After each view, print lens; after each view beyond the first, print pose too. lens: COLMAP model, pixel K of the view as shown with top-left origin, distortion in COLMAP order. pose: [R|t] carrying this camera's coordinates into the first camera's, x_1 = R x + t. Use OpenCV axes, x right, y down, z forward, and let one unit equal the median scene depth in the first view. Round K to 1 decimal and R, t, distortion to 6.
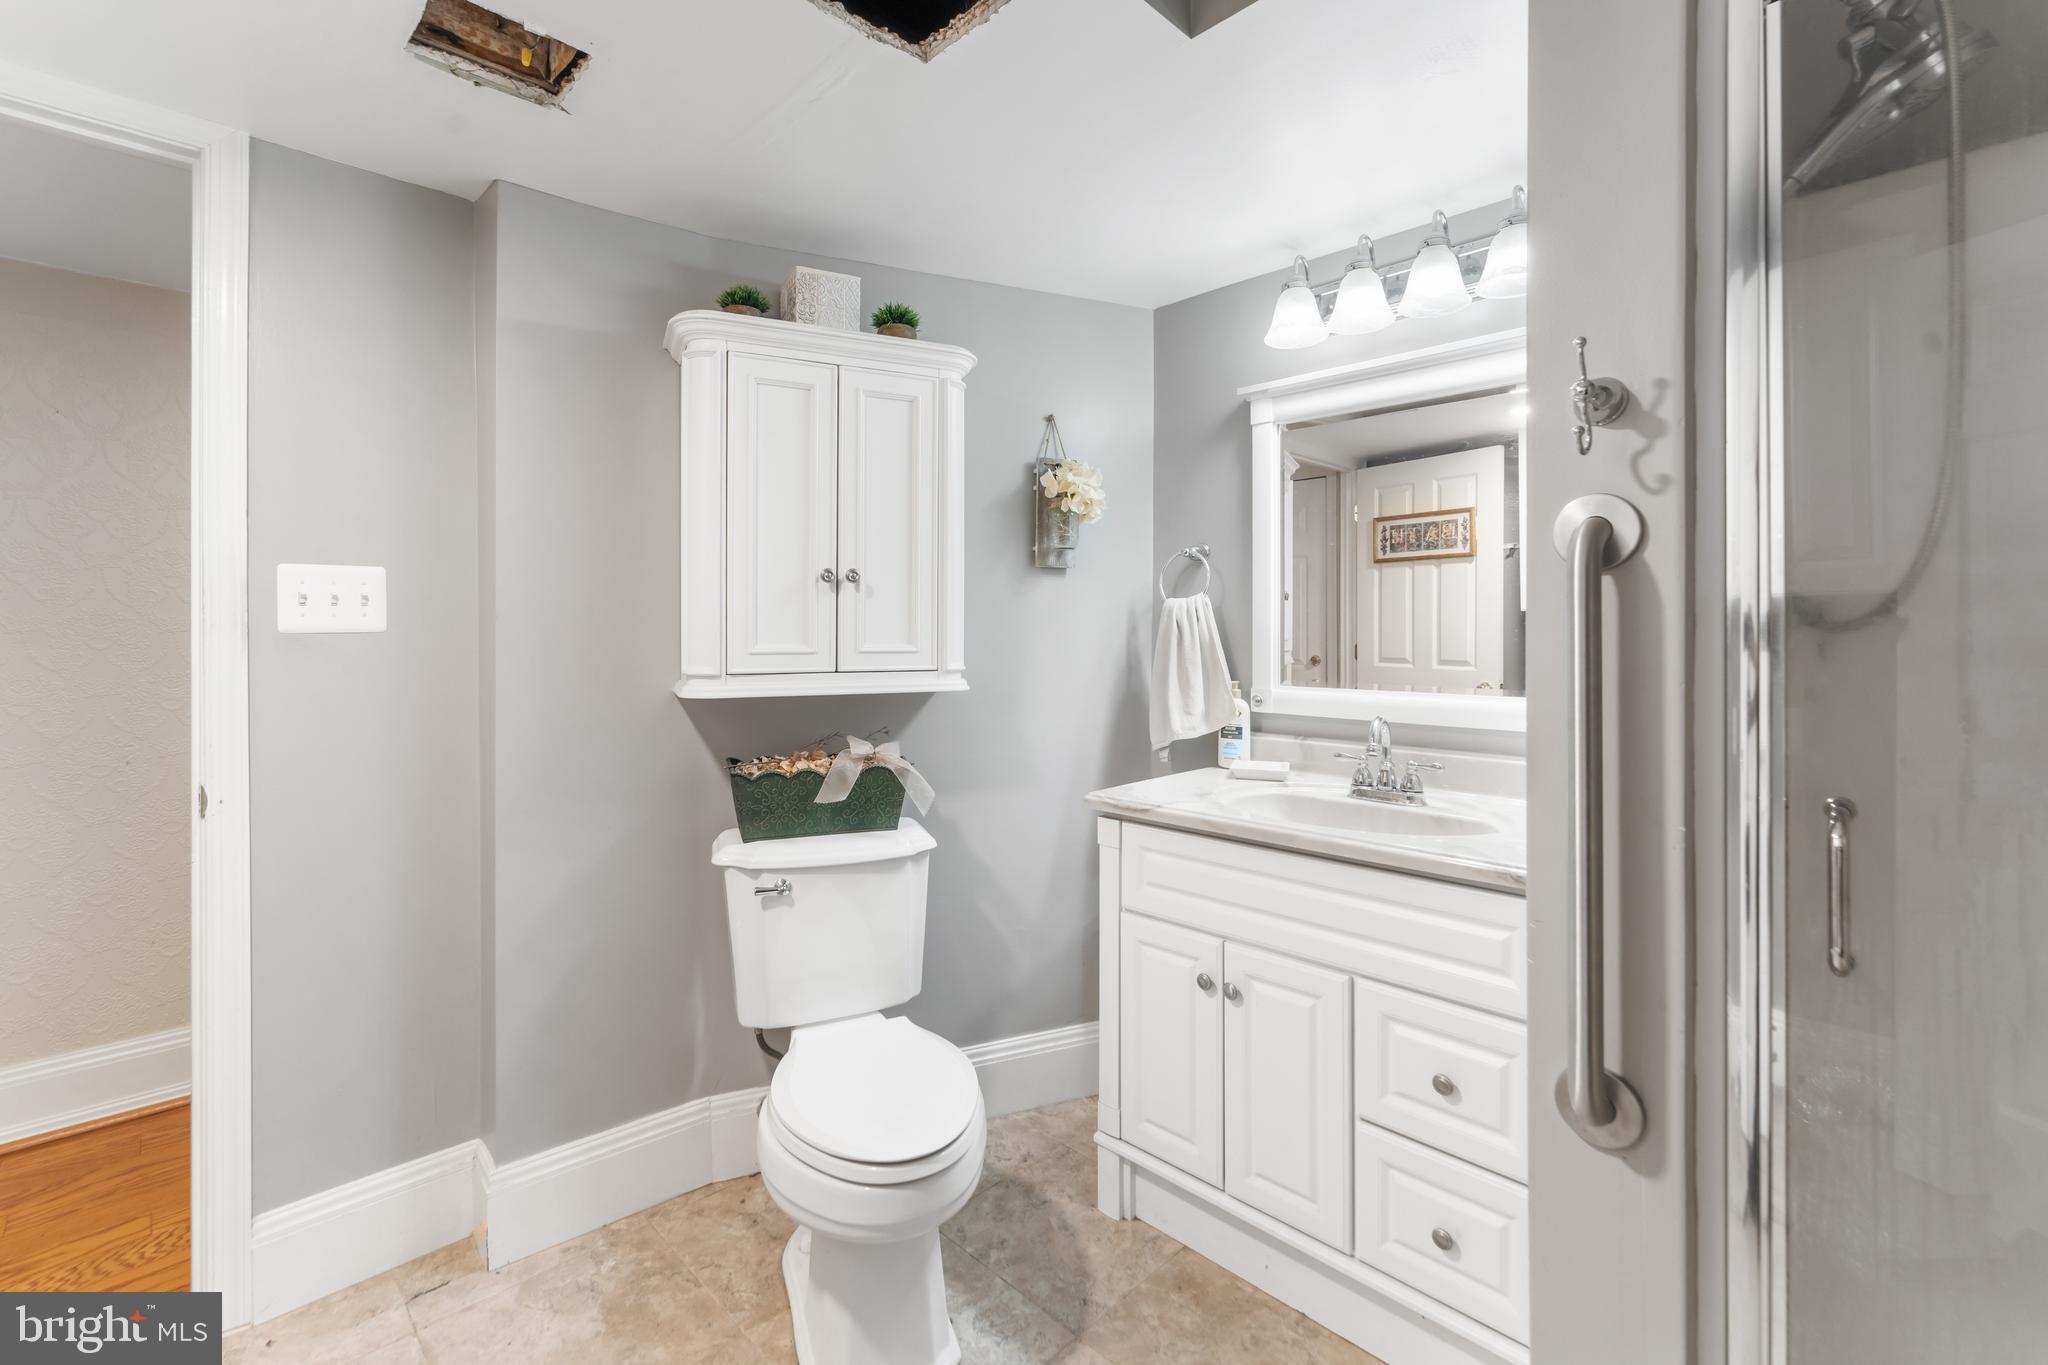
lens RADIAL K [[909.6, 0, 1020.9], [0, 909.6, 623.7], [0, 0, 1]] dist [-0.009583, -0.000017]
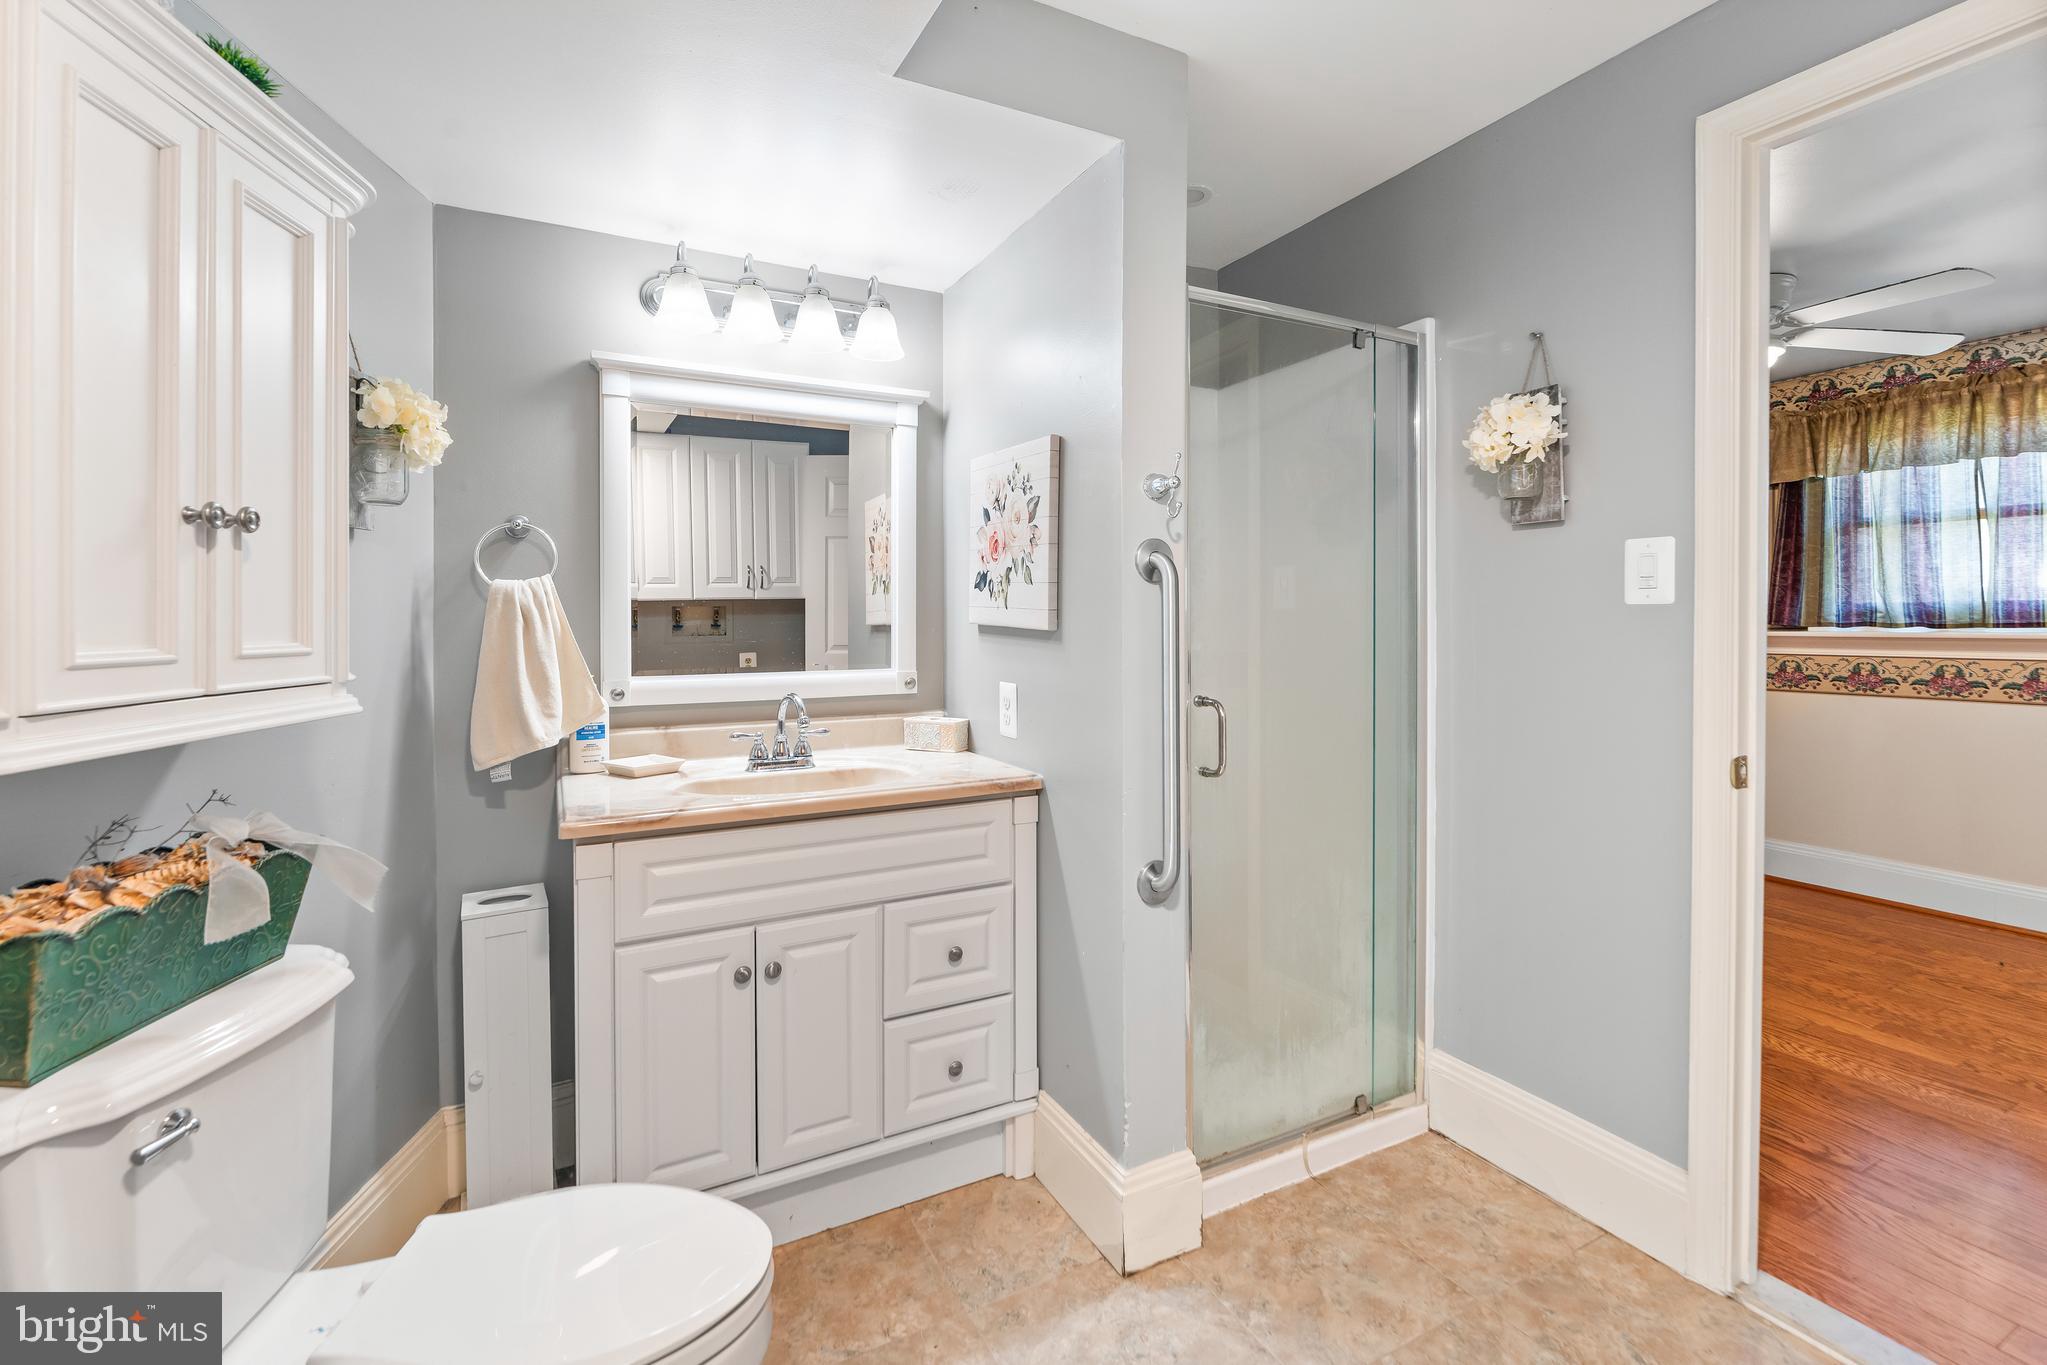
lens RADIAL K [[909.2, 0, 1020.4], [0, 909.2, 623.7], [0, 0, 1]] dist [-0.009583, -0.000017]
pose [[0.264126, -0.004950, 0.964475, -0.604446], [-0.001577, 0.999983, 0.005564, 0.007656], [-0.964487, -0.002991, 0.264114, 0.411973]]
